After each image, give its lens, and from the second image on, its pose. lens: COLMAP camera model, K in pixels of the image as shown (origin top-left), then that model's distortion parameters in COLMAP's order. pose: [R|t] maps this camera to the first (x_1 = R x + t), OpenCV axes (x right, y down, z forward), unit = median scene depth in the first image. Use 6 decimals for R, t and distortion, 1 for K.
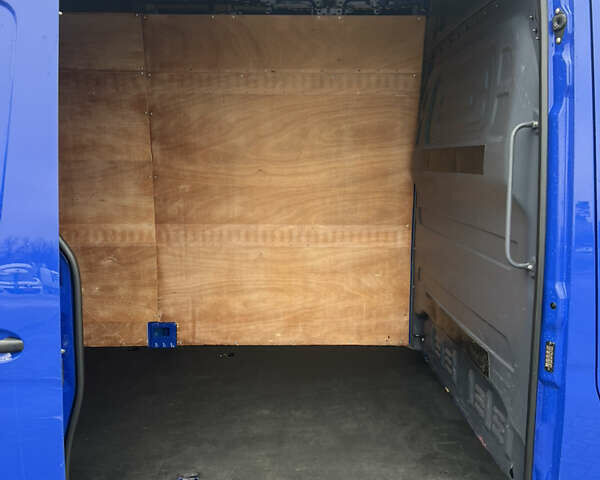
lens RADIAL K [[597.9, 0, 300.0], [0, 597.9, 240.0], [0, 0, 1]] dist [0.039536, -0.005121]
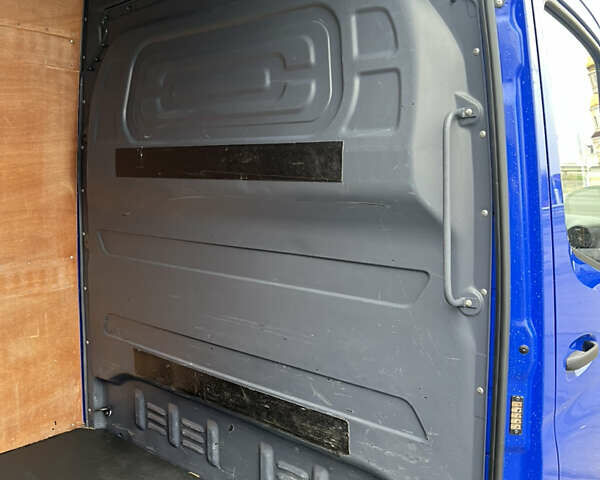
lens RADIAL K [[597.9, 0, 300.0], [0, 597.9, 240.0], [0, 0, 1]] dist [0.039536, -0.005121]
pose [[0.665877, -0.086483, 0.741032, -0.160954], [0.095597, 0.994961, 0.030216, -0.039846], [-0.739911, 0.050720, 0.670790, 0.334157]]
